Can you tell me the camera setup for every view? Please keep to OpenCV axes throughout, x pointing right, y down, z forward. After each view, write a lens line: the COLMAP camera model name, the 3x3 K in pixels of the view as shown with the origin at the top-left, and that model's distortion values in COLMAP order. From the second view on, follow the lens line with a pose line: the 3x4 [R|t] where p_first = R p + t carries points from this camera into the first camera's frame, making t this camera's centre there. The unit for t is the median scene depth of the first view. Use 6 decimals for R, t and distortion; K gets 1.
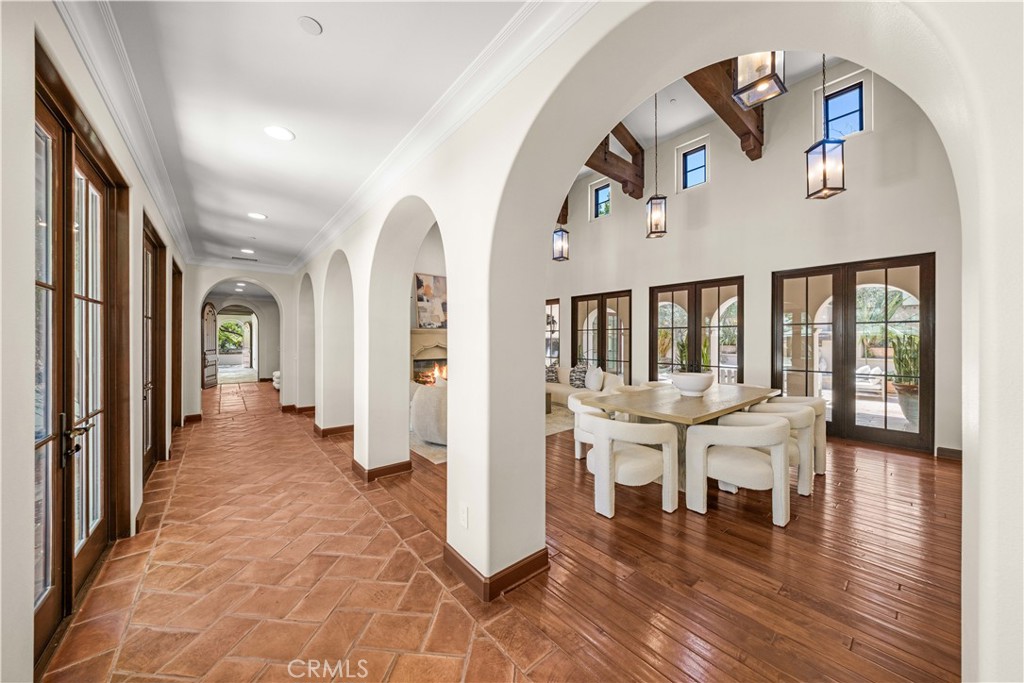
lens RADIAL K [[340.3, 0, 512.0], [0, 340.3, 341.5], [0, 0, 1]] dist [0.000765, 0.000032]
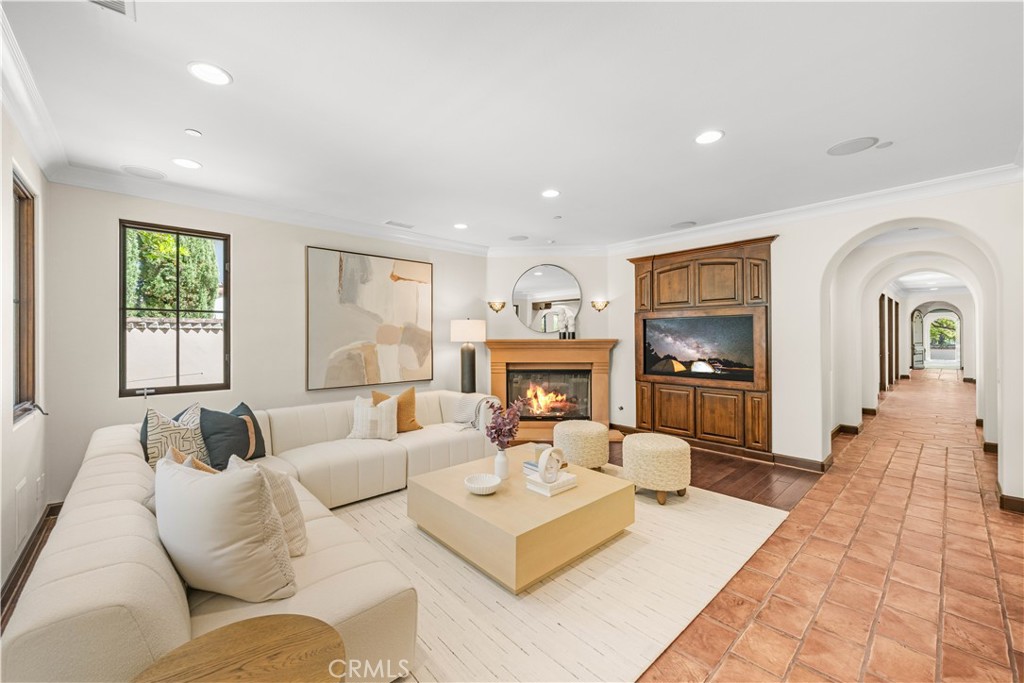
lens RADIAL K [[404.9, 0, 512.0], [0, 404.9, 341.5], [0, 0, 1]] dist [0.000075, -0.000009]
pose [[0.041329, 0.000646, -0.999145, 0.771876], [0.009533, 0.999954, 0.001041, 0.001124], [0.999100, -0.009568, 0.041321, -0.804487]]
